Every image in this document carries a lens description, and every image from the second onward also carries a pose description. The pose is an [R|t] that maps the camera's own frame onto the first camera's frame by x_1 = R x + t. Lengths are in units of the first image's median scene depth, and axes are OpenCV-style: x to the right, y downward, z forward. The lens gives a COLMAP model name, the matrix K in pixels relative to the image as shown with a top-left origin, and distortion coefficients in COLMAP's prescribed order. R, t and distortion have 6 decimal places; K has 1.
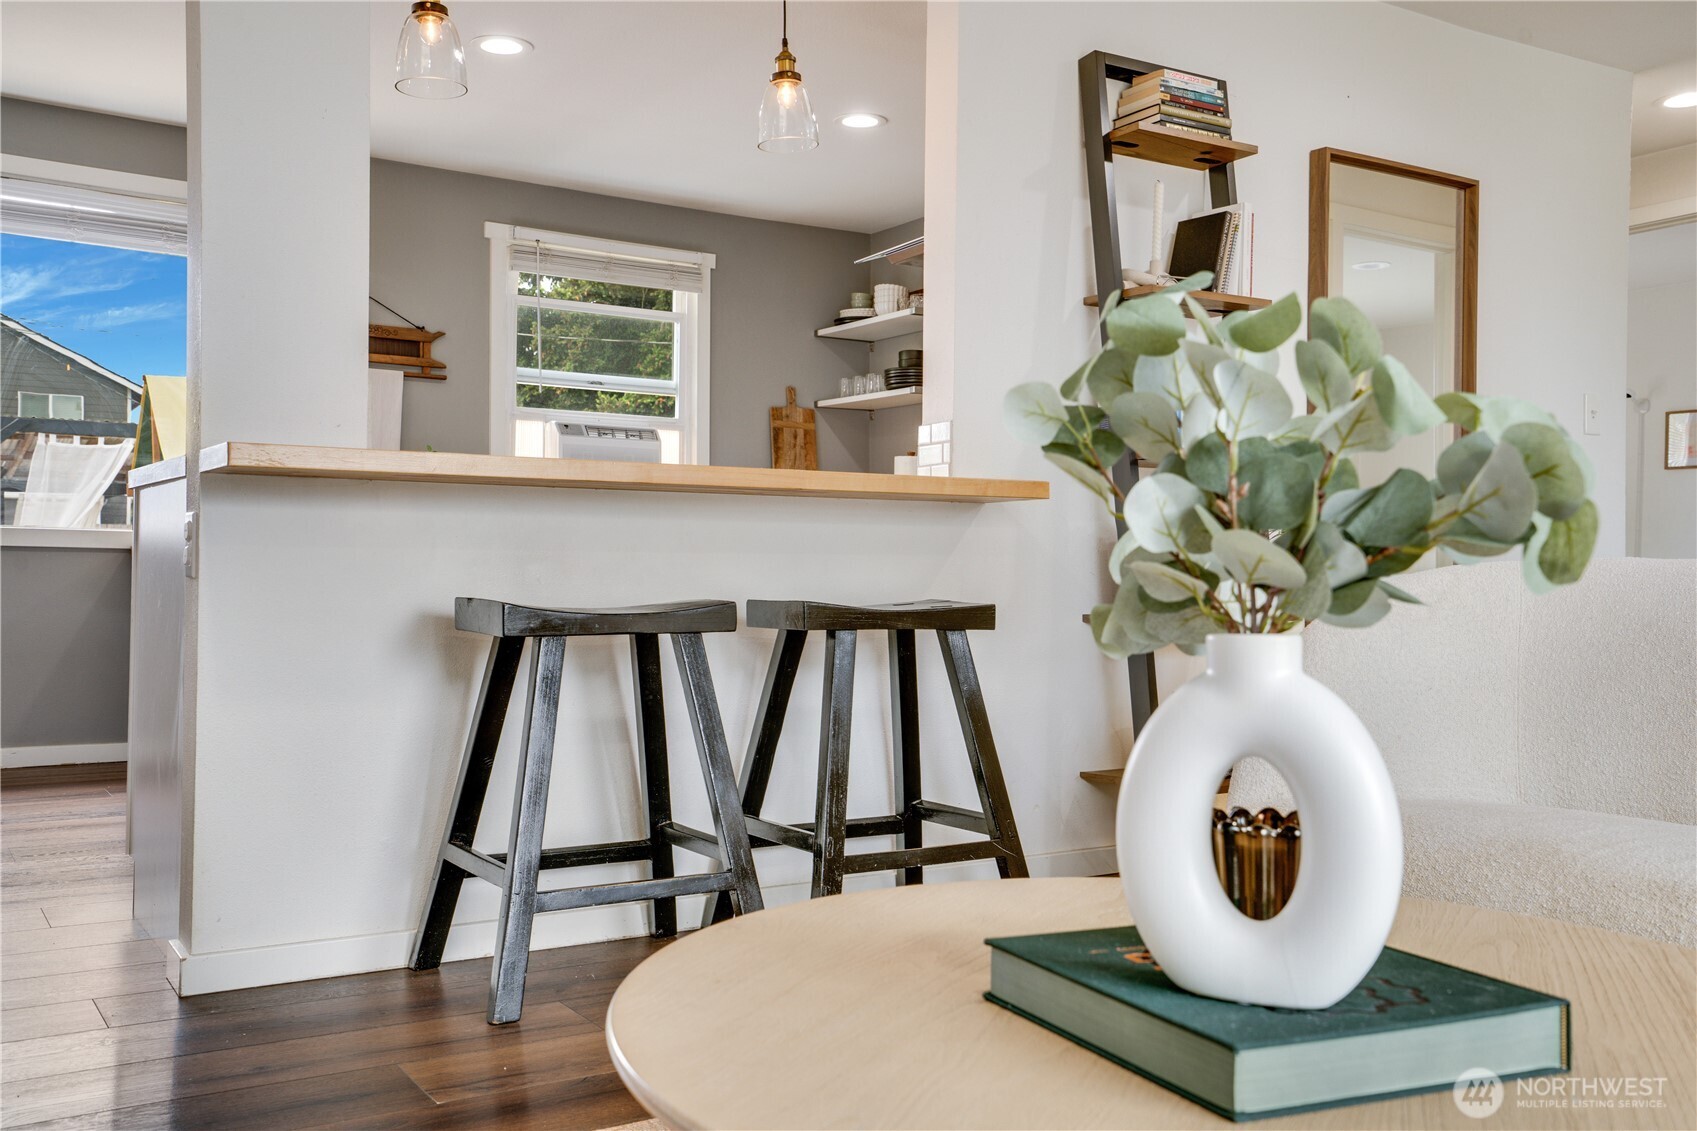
lens RADIAL K [[1526.7, 0, 847.7], [0, 1526.7, 545.6], [0, 0, 1]] dist [0.063574, 0.010096]
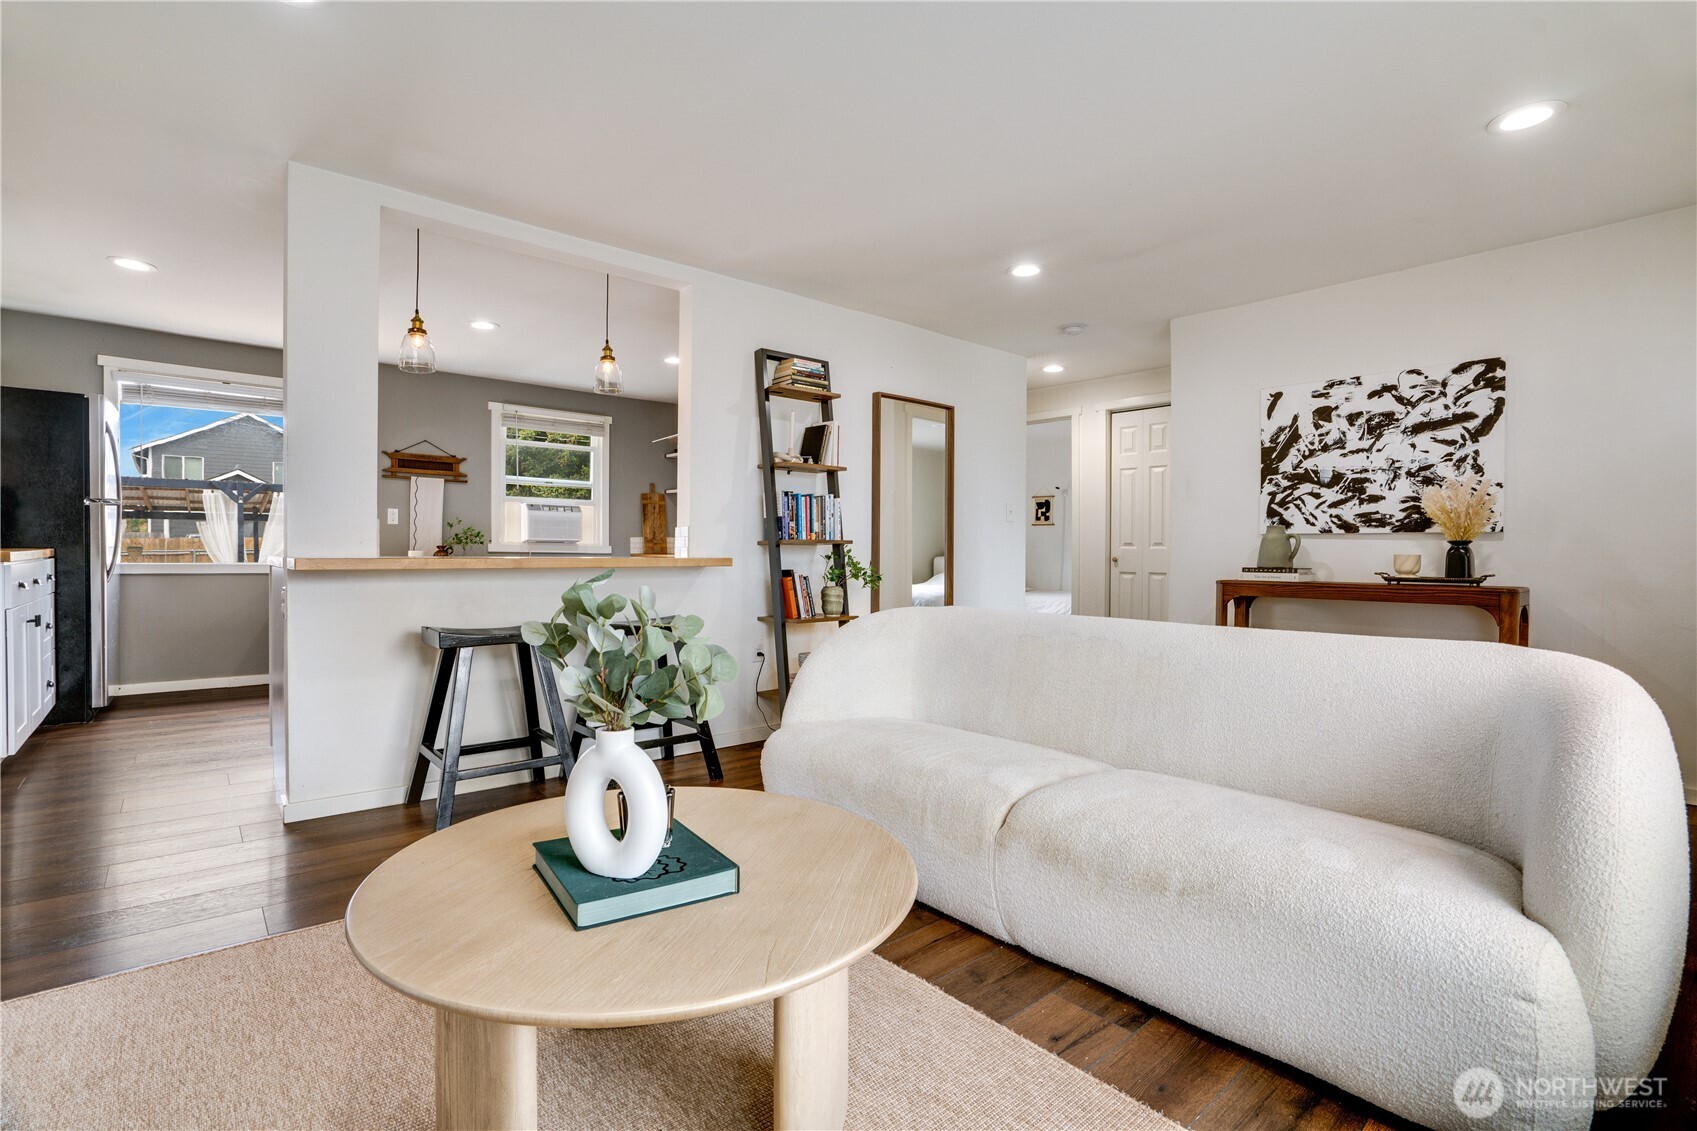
lens RADIAL K [[780.3, 0, 828.8], [0, 780.3, 557.9], [0, 0, 1]] dist [-0.026762, 0.000308]
pose [[0.991411, -0.003824, 0.130727, 0.105793], [0.000656, 0.999705, 0.024272, -0.058752], [-0.130781, -0.023978, 0.991121, -0.065356]]
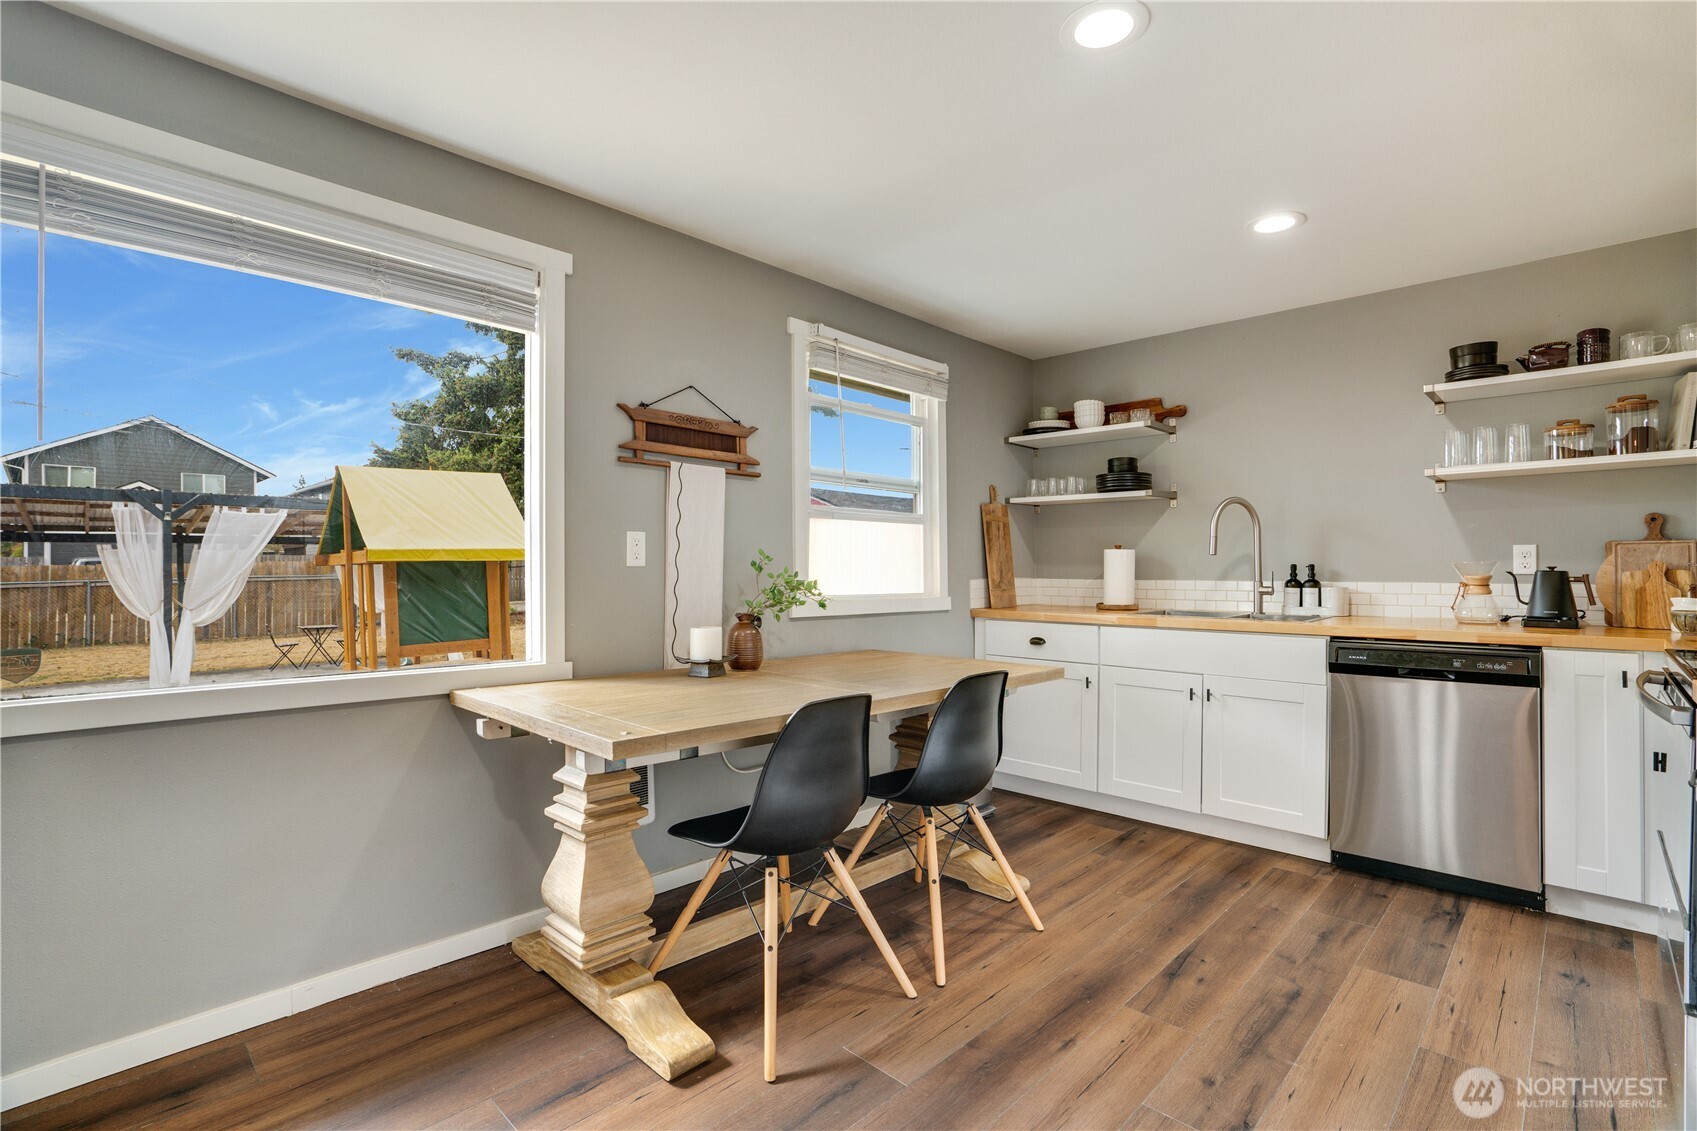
lens RADIAL K [[768.0, 0, 848.5], [0, 768.0, 565.5], [0, 0, 1]] dist [-0.010831, 0.000613]
pose [[0.973525, -0.009943, 0.228363, -0.517630], [0.007081, 0.999886, 0.013347, -0.097197], [-0.228470, -0.011377, 0.973485, 0.853234]]
